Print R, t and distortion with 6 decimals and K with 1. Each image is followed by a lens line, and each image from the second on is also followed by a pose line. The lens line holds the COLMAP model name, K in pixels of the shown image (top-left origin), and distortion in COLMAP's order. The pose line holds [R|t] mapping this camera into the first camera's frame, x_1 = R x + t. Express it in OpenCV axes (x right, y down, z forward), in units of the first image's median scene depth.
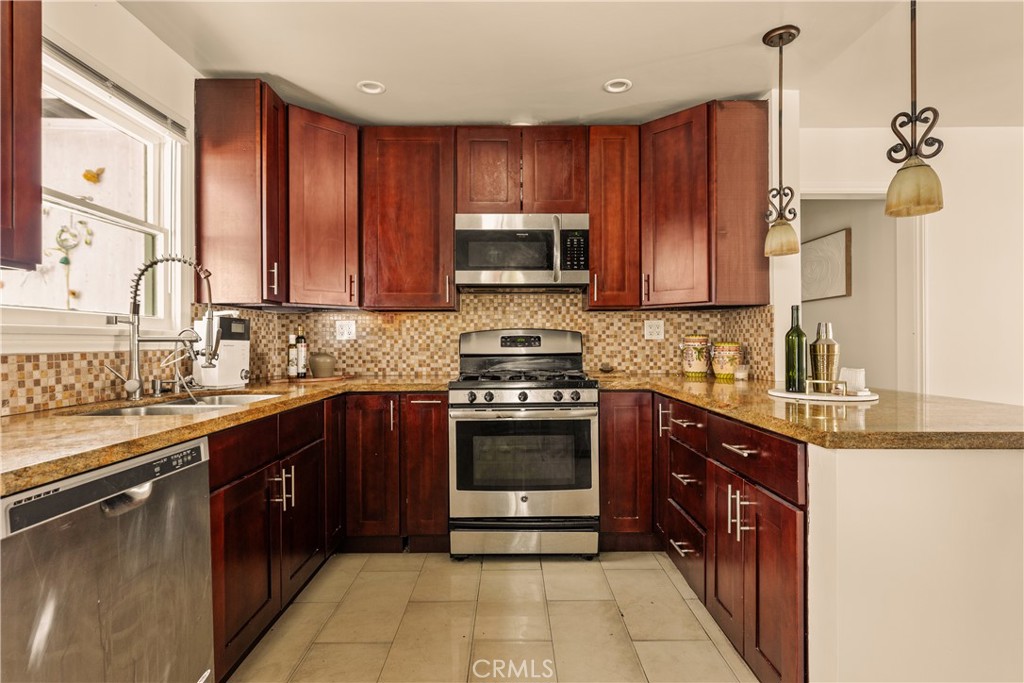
lens RADIAL K [[507.1, 0, 510.5], [0, 507.1, 342.4], [0, 0, 1]] dist [-0.003536, -0.000074]
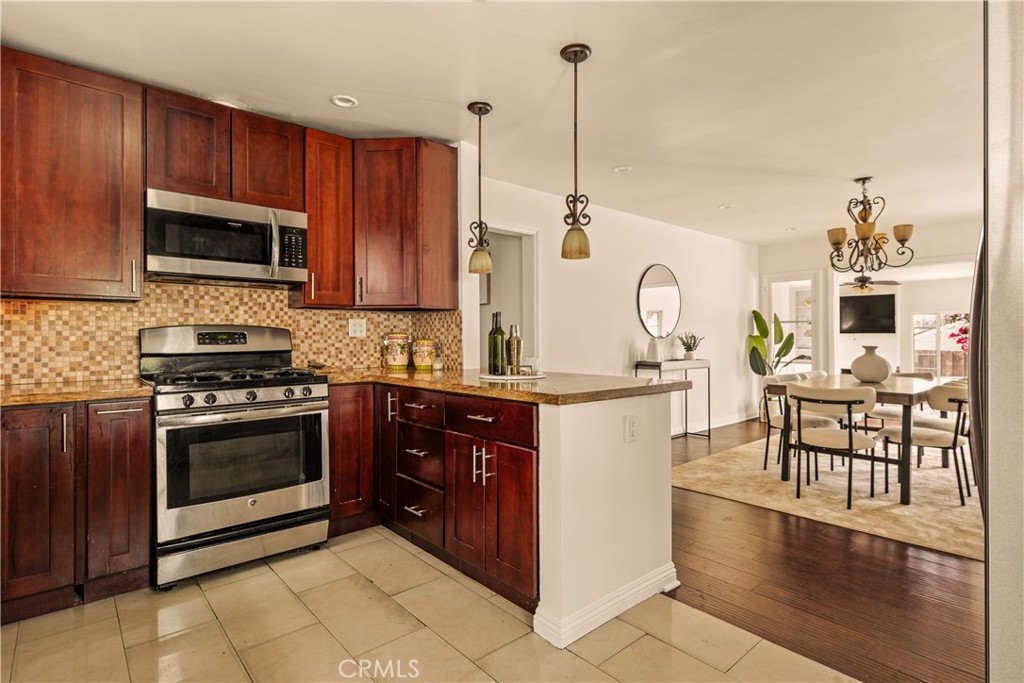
lens RADIAL K [[507.1, 0, 508.9], [0, 507.1, 337.9], [0, 0, 1]] dist [-0.003536, -0.000074]
pose [[0.753169, 0.001083, 0.657826, -0.228642], [0.002108, 0.999990, -0.004060, 0.002102], [-0.657823, 0.004444, 0.753159, -0.038788]]
